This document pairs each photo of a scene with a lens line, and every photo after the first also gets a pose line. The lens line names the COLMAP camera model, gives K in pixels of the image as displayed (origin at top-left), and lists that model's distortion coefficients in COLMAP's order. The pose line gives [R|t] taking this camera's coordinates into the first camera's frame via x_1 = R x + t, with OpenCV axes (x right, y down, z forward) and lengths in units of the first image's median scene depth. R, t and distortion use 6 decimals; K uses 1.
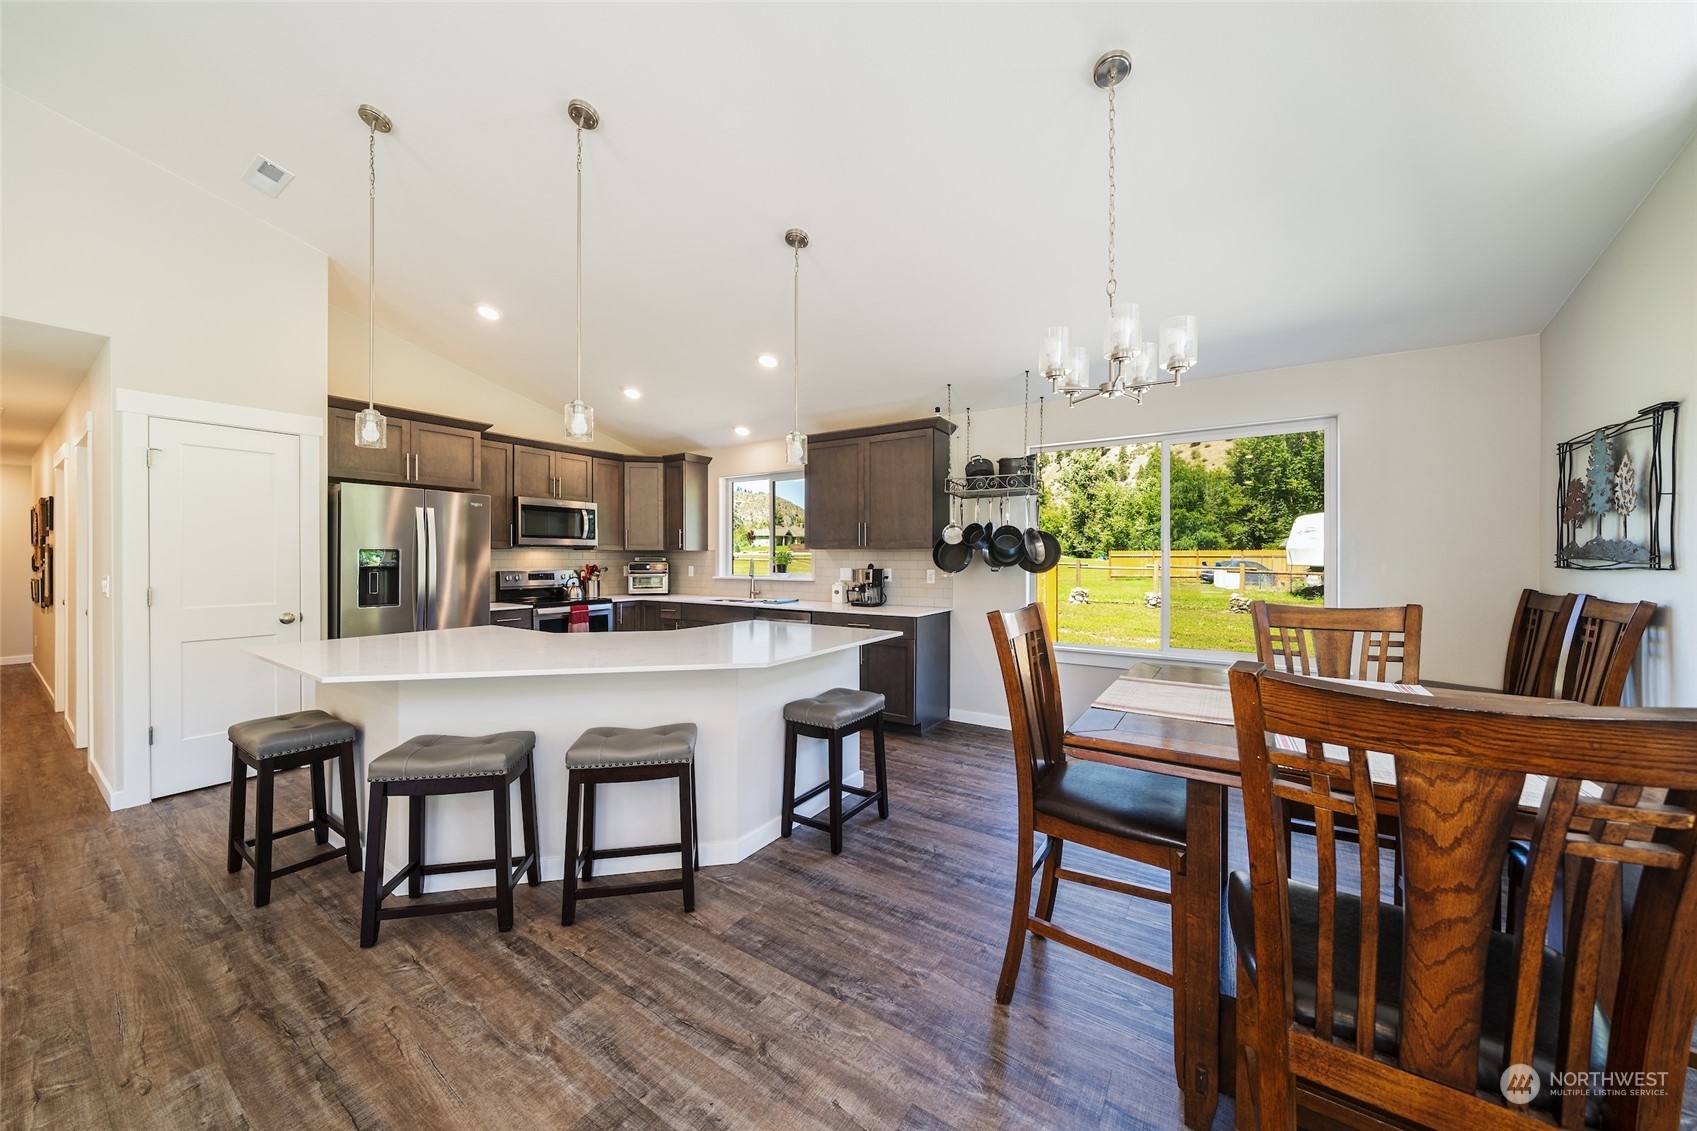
lens RADIAL K [[588.7, 0, 843.1], [0, 588.7, 563.0], [0, 0, 1]] dist [-0.000383, -0.000068]
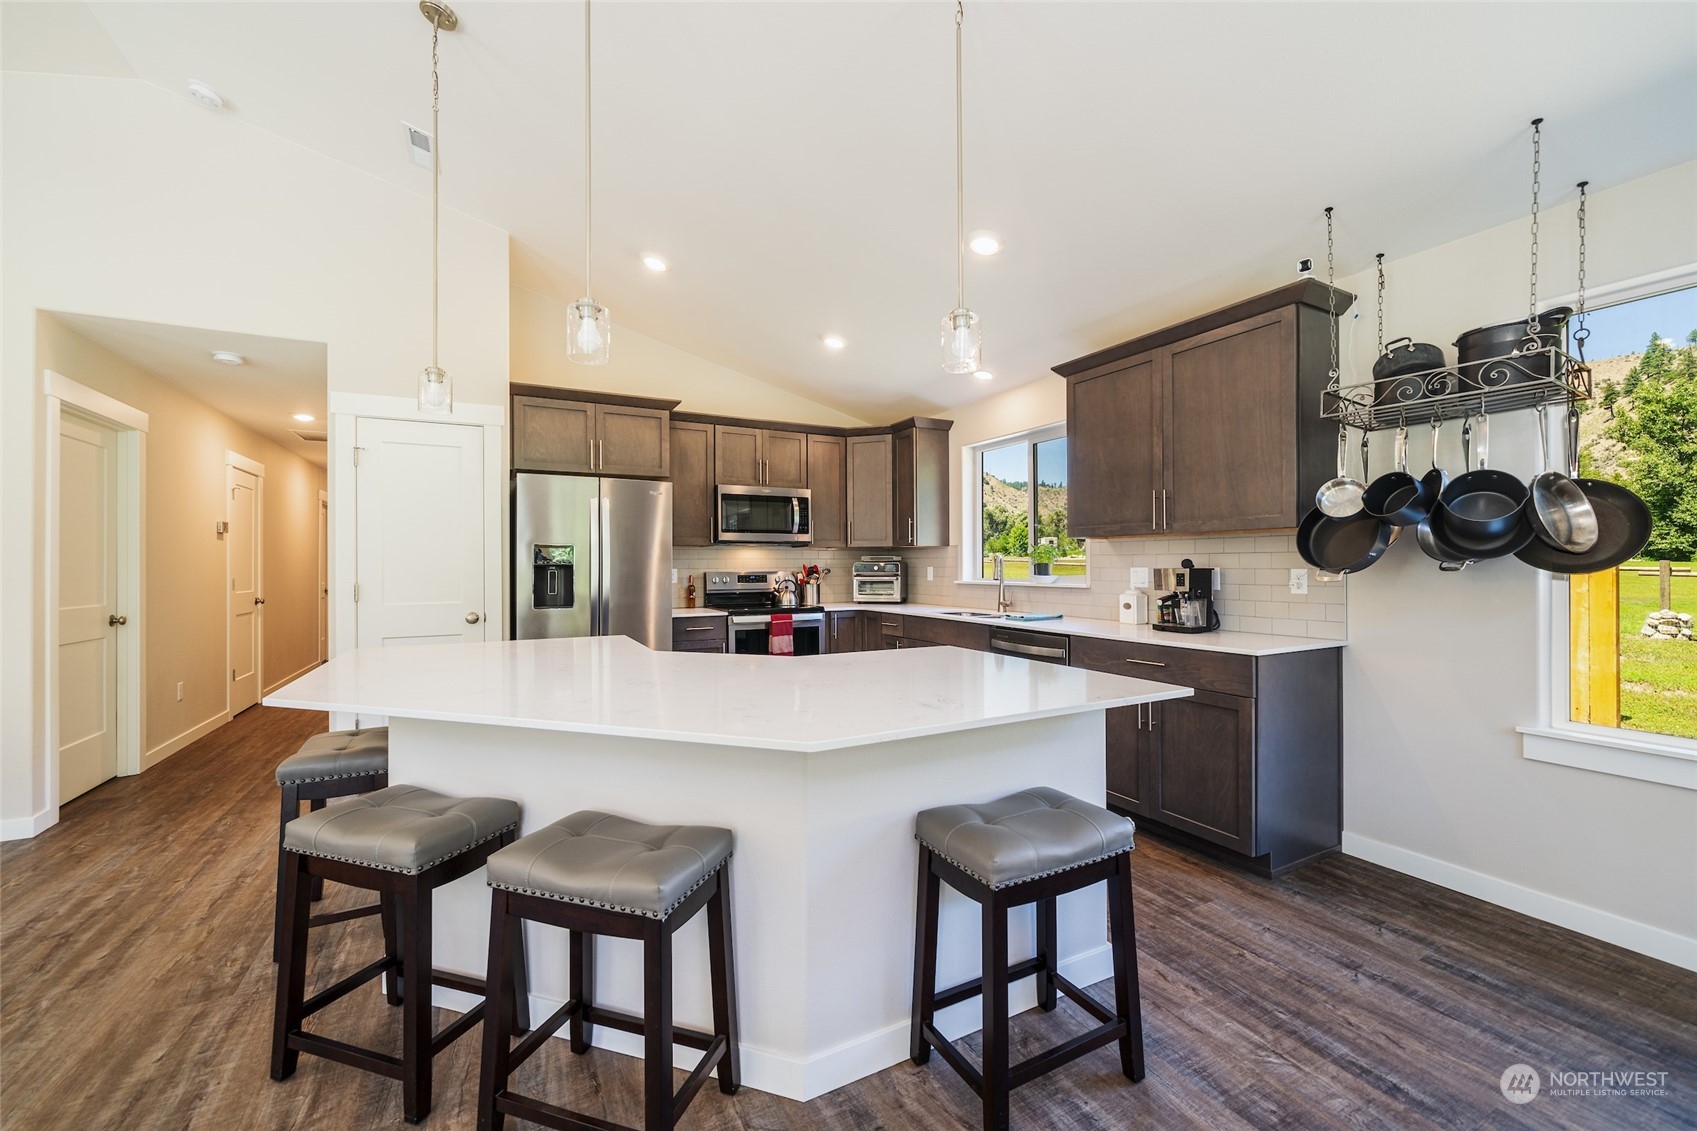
lens RADIAL K [[668.4, 0, 838.5], [0, 668.4, 564.0], [0, 0, 1]] dist [-0.001152, 0.000090]
pose [[0.874164, -0.005472, -0.485600, 0.073321], [0.001155, 0.999957, -0.009188, 0.011712], [0.485629, 0.007471, 0.874133, 0.237468]]
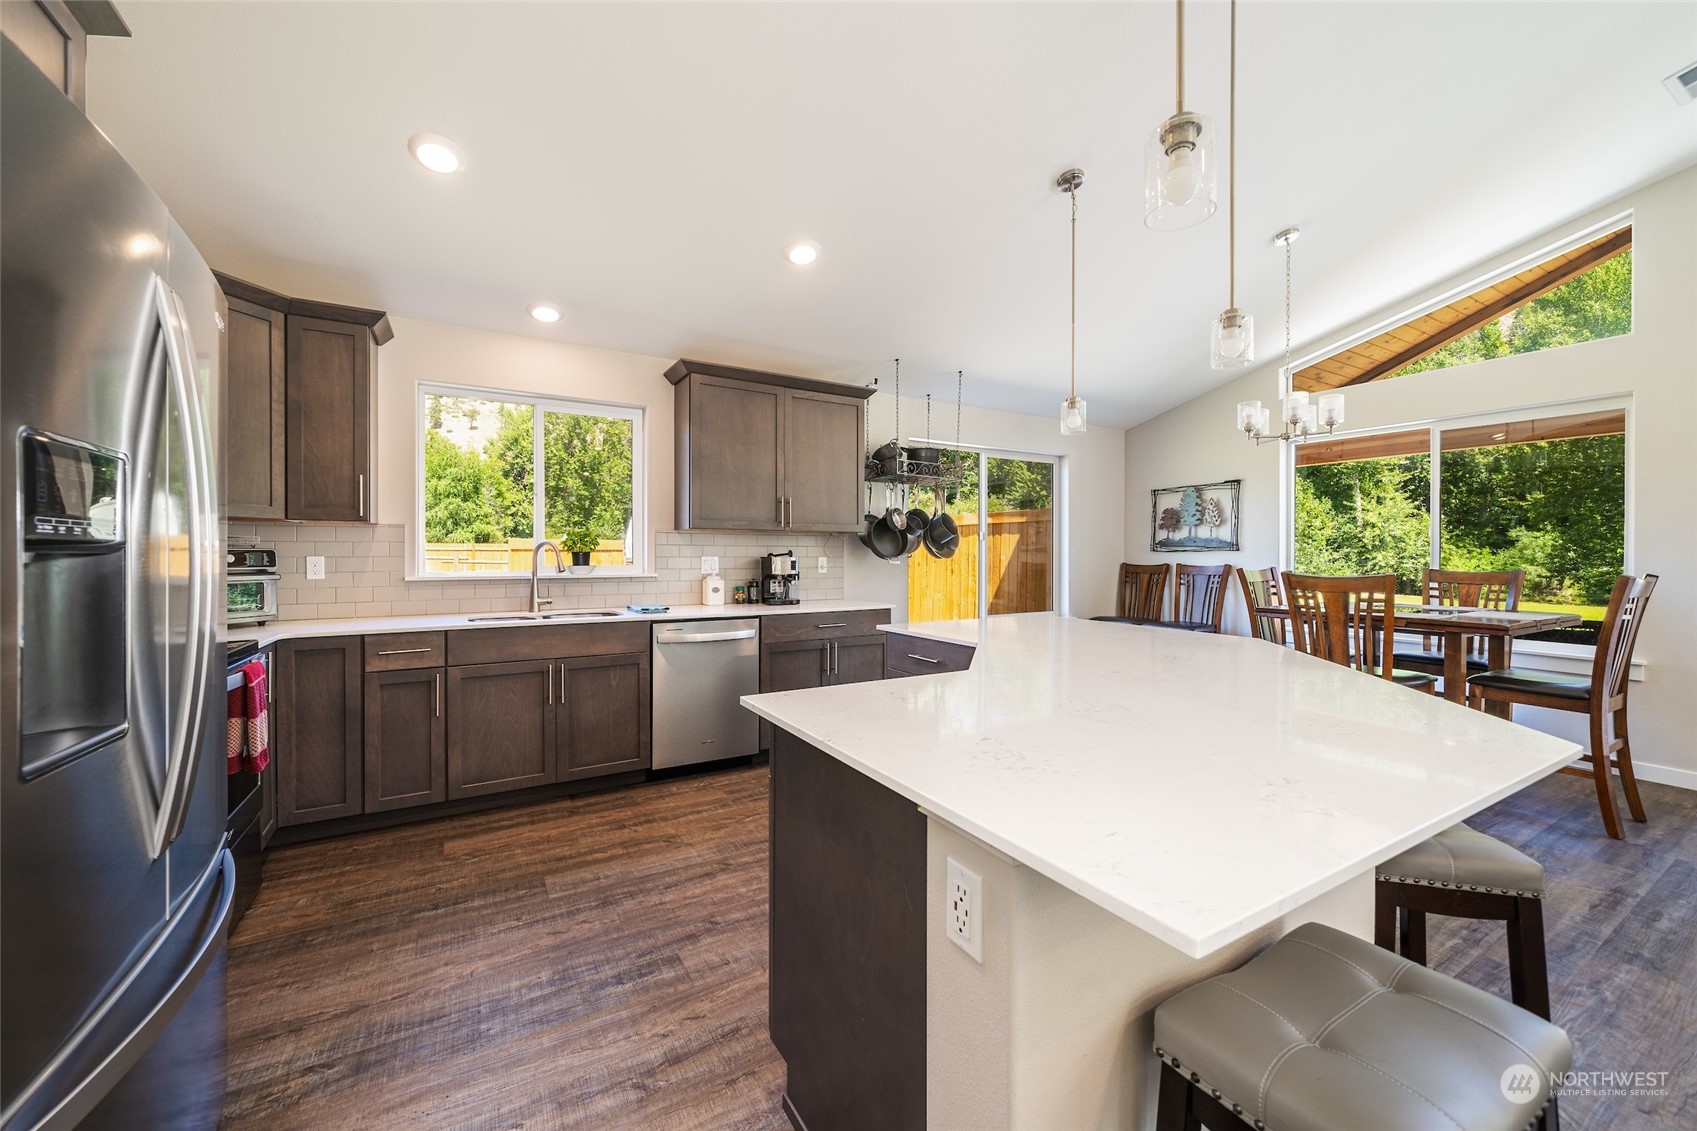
lens RADIAL K [[642.3, 0, 848.5], [0, 642.3, 565.5], [0, 0, 1]] dist [-0.000386, 0.000063]
pose [[0.445358, -0.015807, 0.895213, -0.660428], [0.006168, 0.999875, 0.014587, 0.009676], [-0.895332, -0.000975, 0.445399, 0.518113]]
